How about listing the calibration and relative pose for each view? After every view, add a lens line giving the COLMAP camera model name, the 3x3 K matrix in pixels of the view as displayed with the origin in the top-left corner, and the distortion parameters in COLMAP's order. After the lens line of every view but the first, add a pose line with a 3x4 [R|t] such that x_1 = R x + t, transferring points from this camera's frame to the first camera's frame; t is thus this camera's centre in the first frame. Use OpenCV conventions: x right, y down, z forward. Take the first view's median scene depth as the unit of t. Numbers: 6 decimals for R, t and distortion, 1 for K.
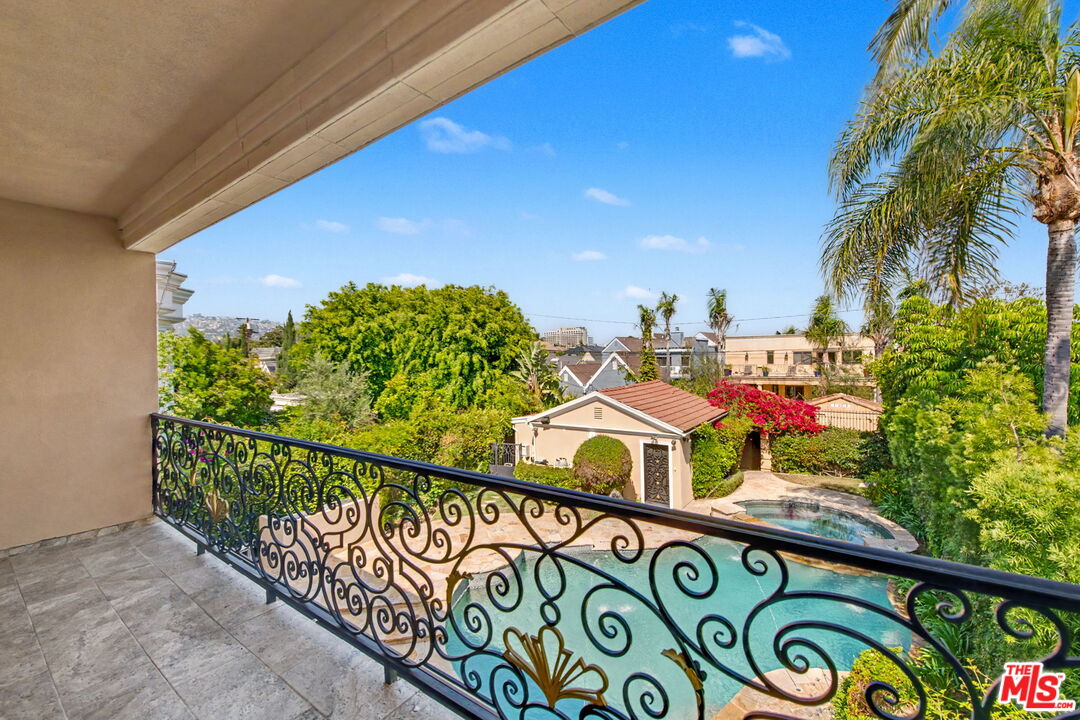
lens RADIAL K [[430.5, 0, 536.5], [0, 430.5, 364.6], [0, 0, 1]] dist [-0.008605, 0.000434]
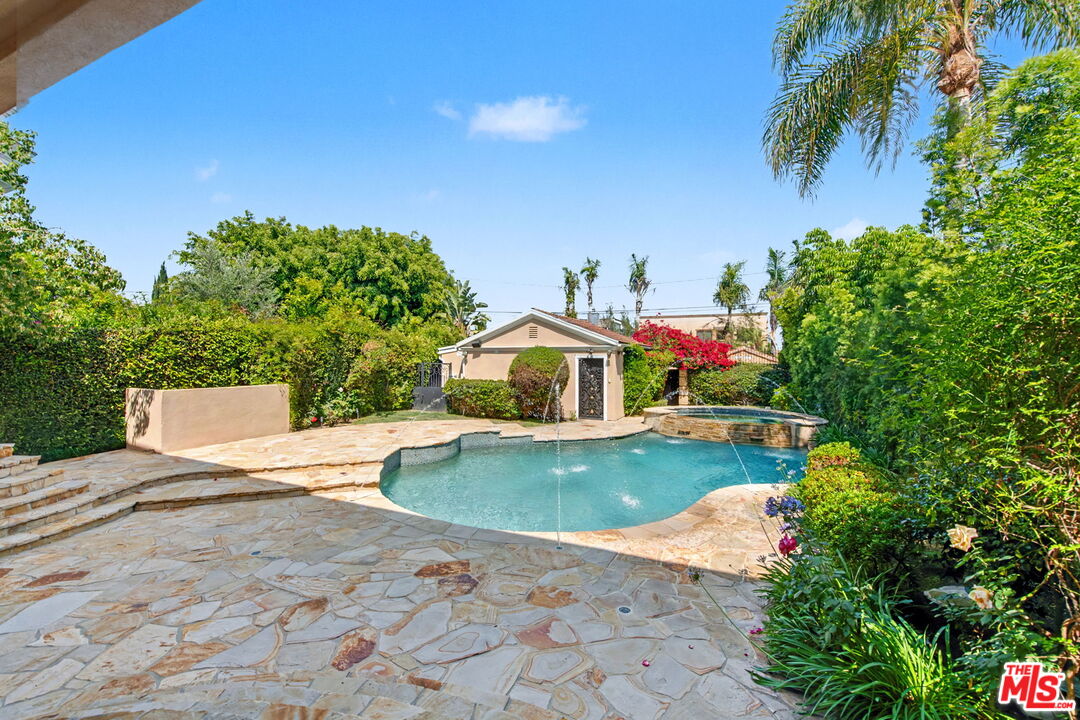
lens RADIAL K [[430.5, 0, 540.2], [0, 430.5, 365.6], [0, 0, 1]] dist [-0.008605, 0.000434]
pose [[0.977501, 0.025418, 0.209395, -0.026787], [-0.025843, 0.999666, -0.000706, 0.118277], [-0.209343, -0.004721, 0.977831, 0.028420]]
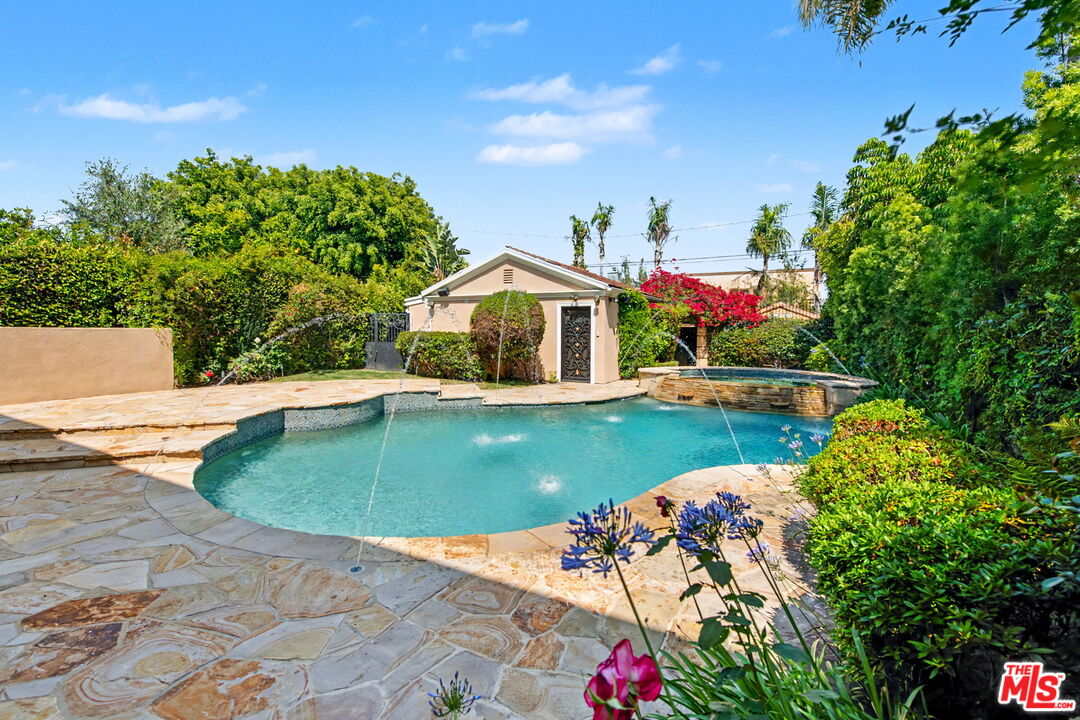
lens RADIAL K [[459.1, 0, 537.9], [0, 459.1, 351.4], [0, 0, 1]] dist [-0.004367, -0.002378]
pose [[0.988558, 0.023188, 0.149048, 0.046567], [-0.028800, 0.998951, 0.035604, 0.138307], [-0.148066, -0.039490, 0.988189, 0.091632]]
